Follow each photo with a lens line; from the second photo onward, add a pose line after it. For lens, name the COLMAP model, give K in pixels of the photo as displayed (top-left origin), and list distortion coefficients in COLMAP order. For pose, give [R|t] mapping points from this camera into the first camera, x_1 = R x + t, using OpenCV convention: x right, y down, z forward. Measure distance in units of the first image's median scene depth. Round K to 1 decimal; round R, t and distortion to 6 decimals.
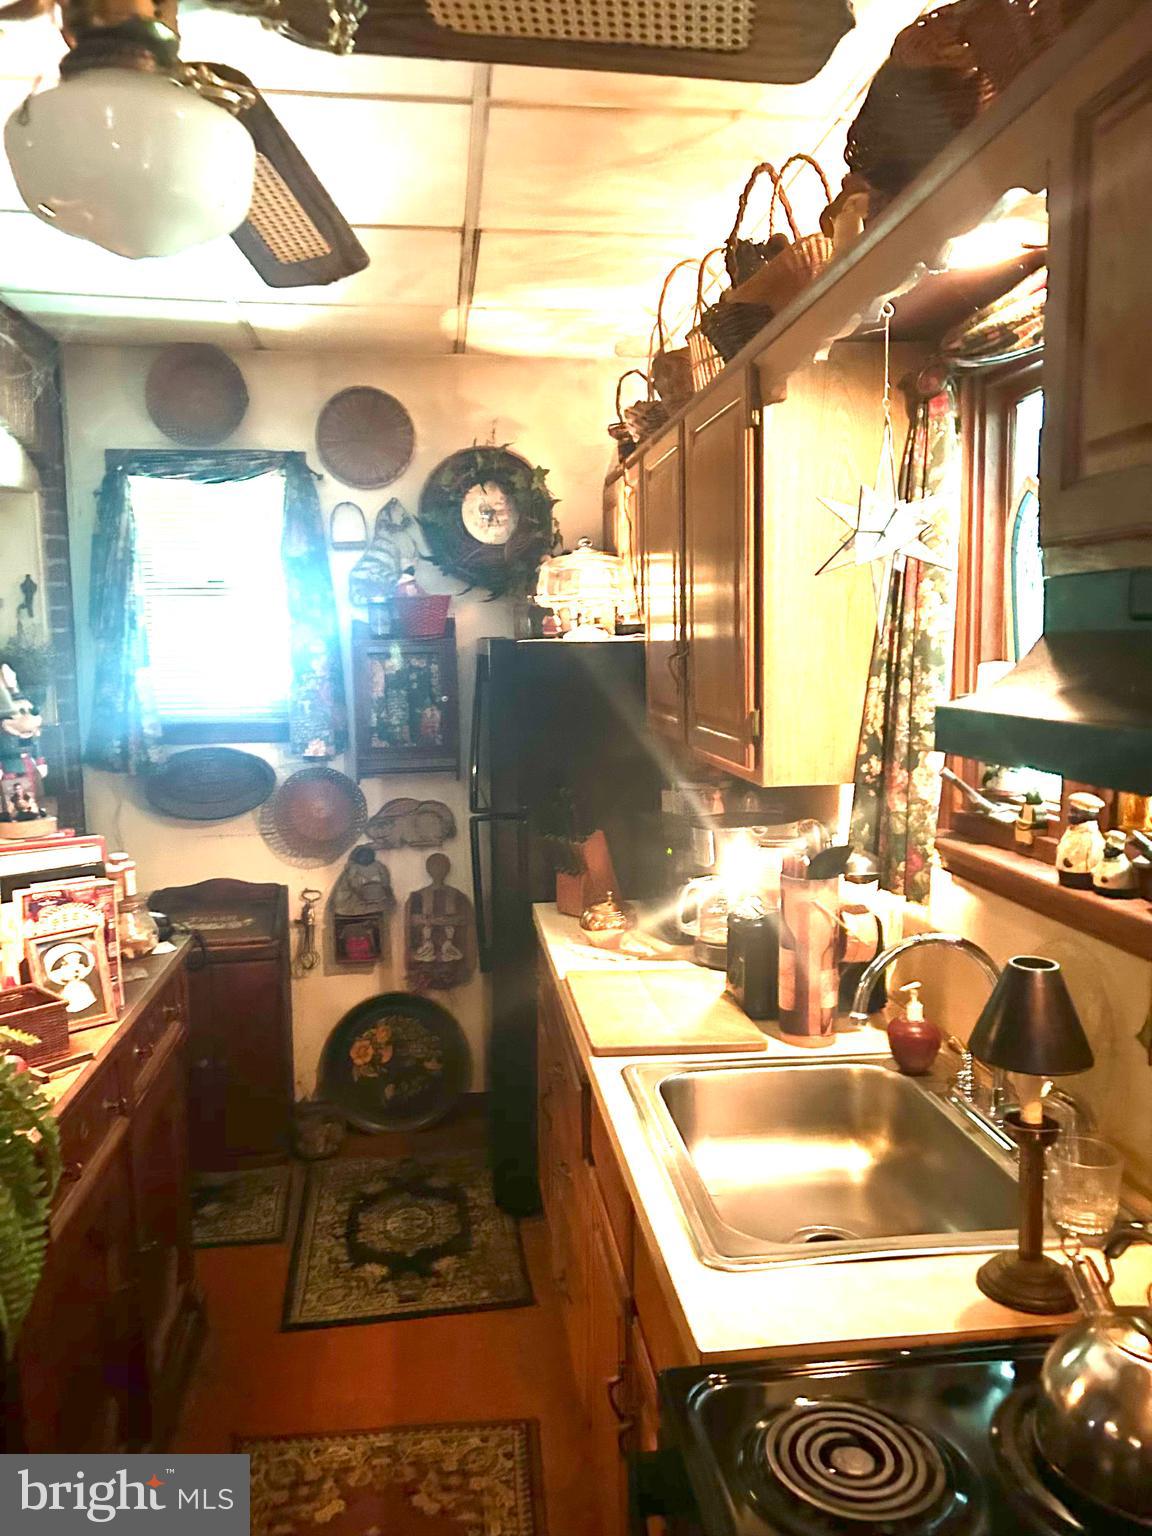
lens RADIAL K [[1111.9, 0, 576.0], [0, 1111.9, 768.0], [0, 0, 1]] dist [0.033140, -0.041405]
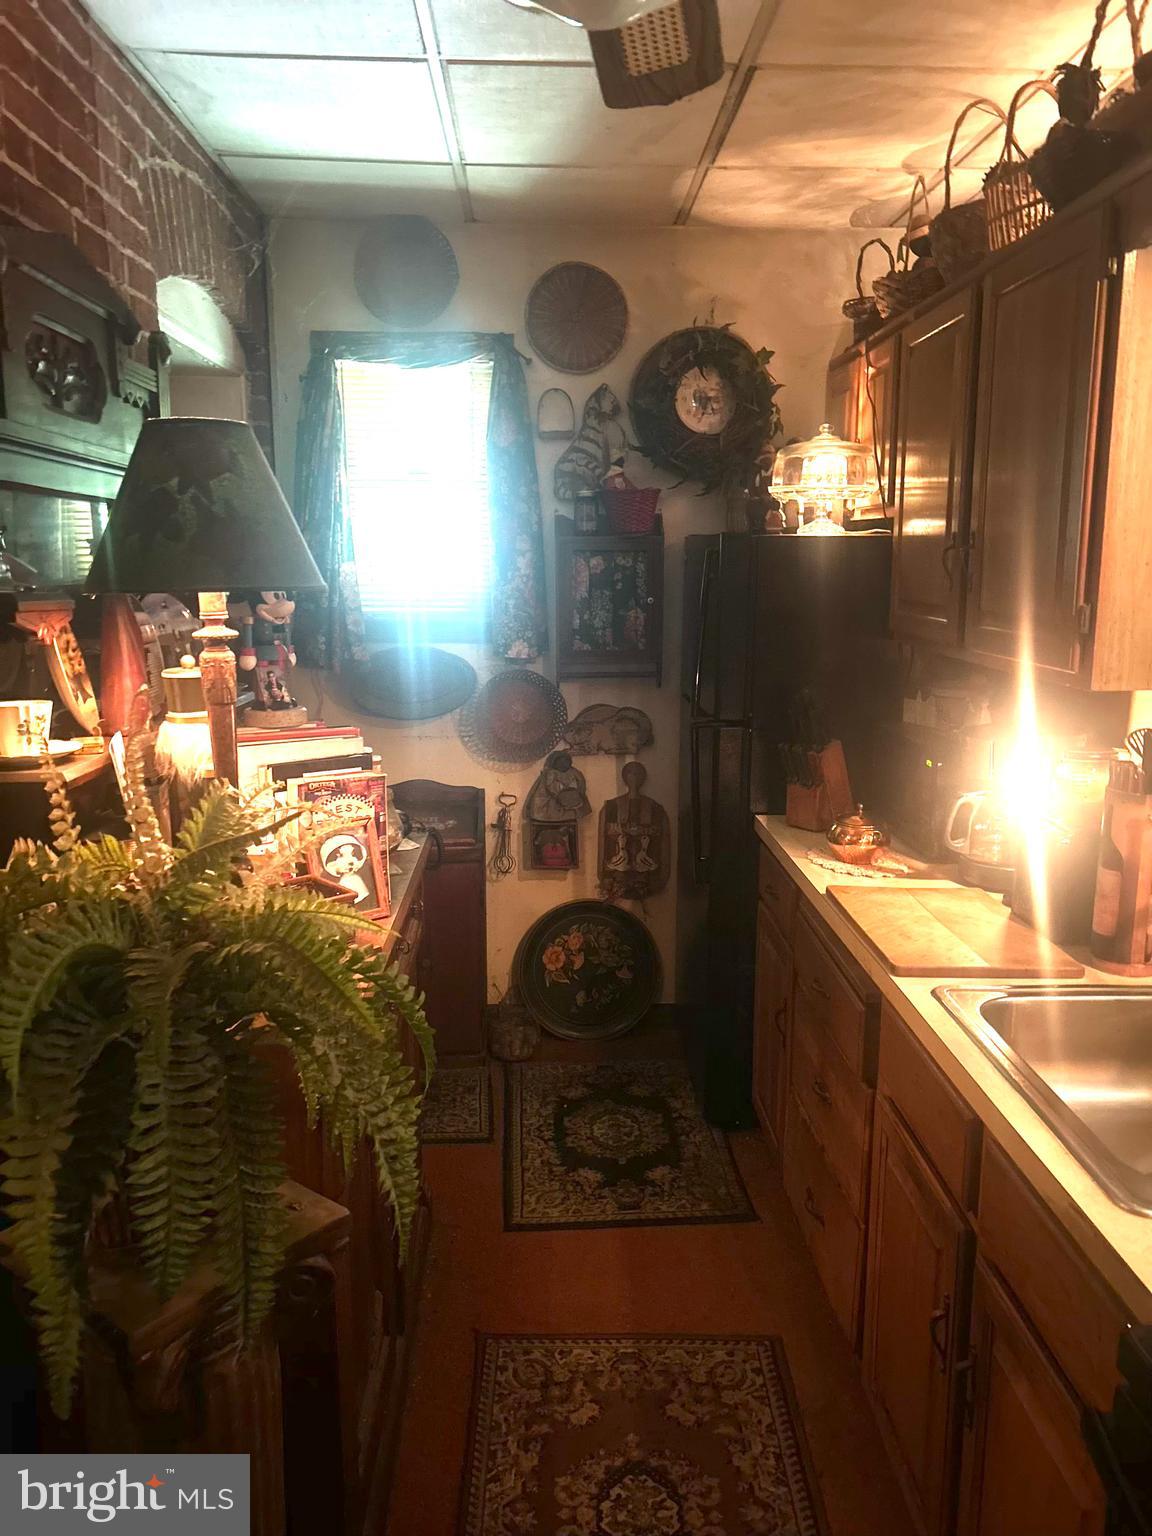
lens RADIAL K [[1100.9, 0, 575.3], [0, 1100.9, 772.9], [0, 0, 1]] dist [0.054995, -0.078354]
pose [[0.996305, 0.029955, -0.080498, -0.113584], [-0.023653, 0.996662, 0.078132, 0.015054], [0.082570, -0.075939, 0.993688, 0.044553]]
